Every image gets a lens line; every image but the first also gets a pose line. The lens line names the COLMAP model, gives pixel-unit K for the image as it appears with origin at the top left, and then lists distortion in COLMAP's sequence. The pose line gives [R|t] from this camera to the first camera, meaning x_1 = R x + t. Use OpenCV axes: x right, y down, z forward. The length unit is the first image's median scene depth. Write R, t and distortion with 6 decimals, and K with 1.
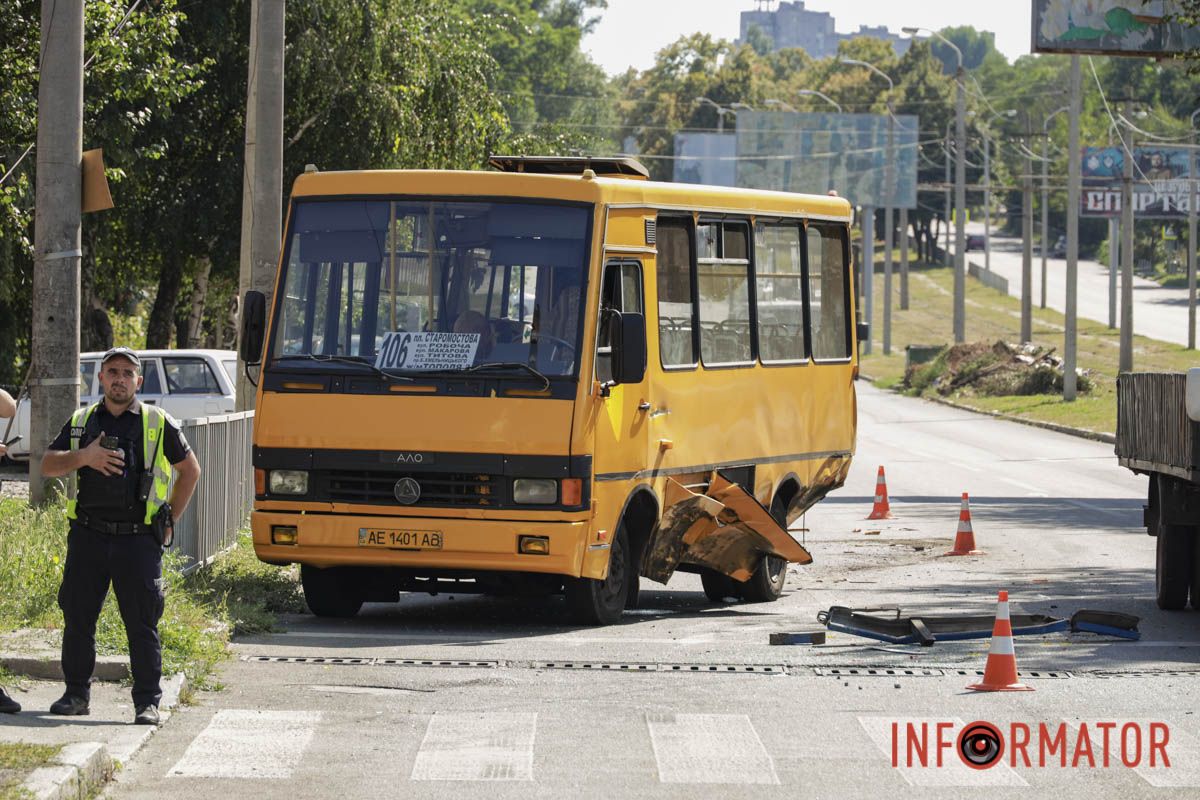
lens RADIAL K [[5495.3, 0, 600.0], [0, 5495.3, 400.0], [0, 0, 1]] dist [-0.382986, 2.476673]
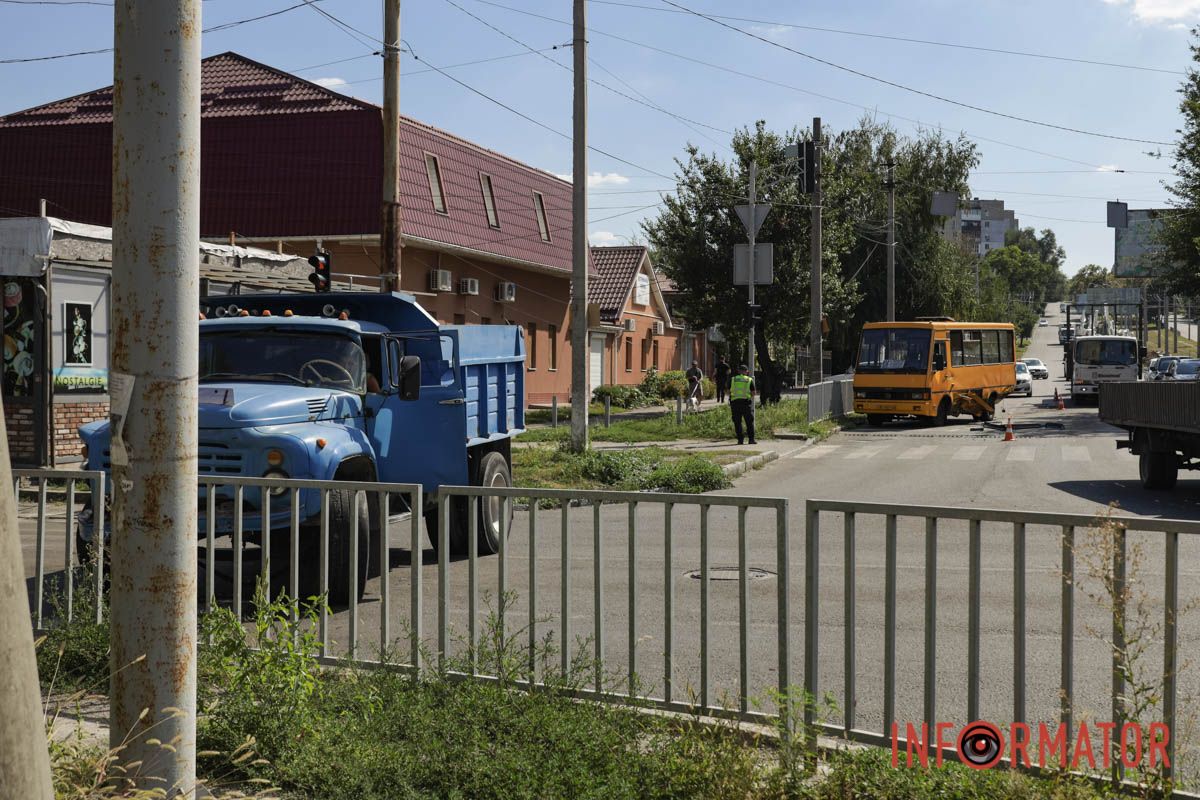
lens RADIAL K [[1469.1, 0, 600.0], [0, 1469.1, 400.0], [0, 0, 1]] dist [0.011458, 0.011566]
pose [[0.952679, -0.012864, -0.303707, 0.100507], [0.018545, 0.999703, 0.015826, -0.003201], [0.303413, -0.020709, 0.952634, -0.177376]]
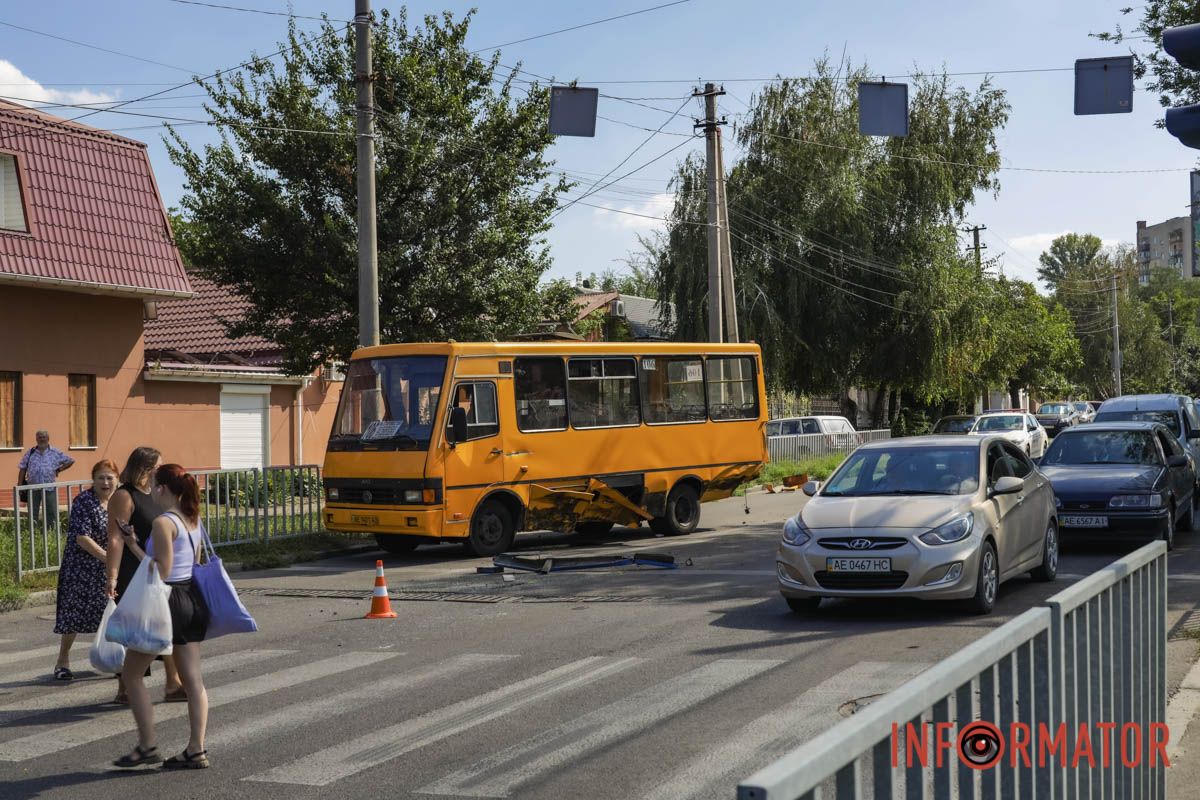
lens RADIAL K [[1625.2, 0, 600.0], [0, 1625.2, 400.0], [0, 0, 1]] dist [0.008577, 0.009145]
pose [[0.900090, -0.048647, -0.432979, 0.314594], [0.040237, 0.998782, -0.028572, 0.000852], [0.433841, 0.008296, 0.900951, 0.473941]]
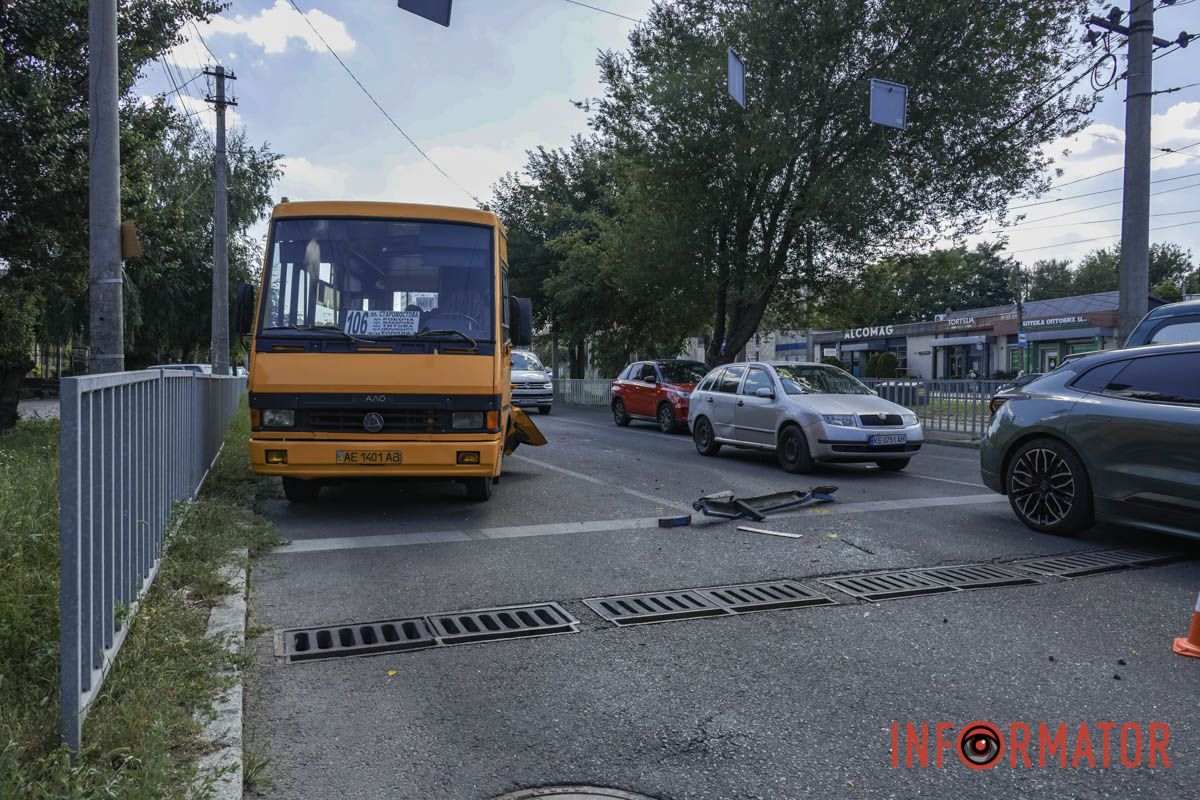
lens RADIAL K [[833.7, 0, 600.0], [0, 833.7, 400.0], [0, 0, 1]] dist [0.008050, 0.001885]
pose [[0.928956, -0.021169, 0.369584, -0.059215], [0.012985, 0.999613, 0.024618, 0.006435], [-0.369962, -0.018070, 0.928871, 0.778195]]
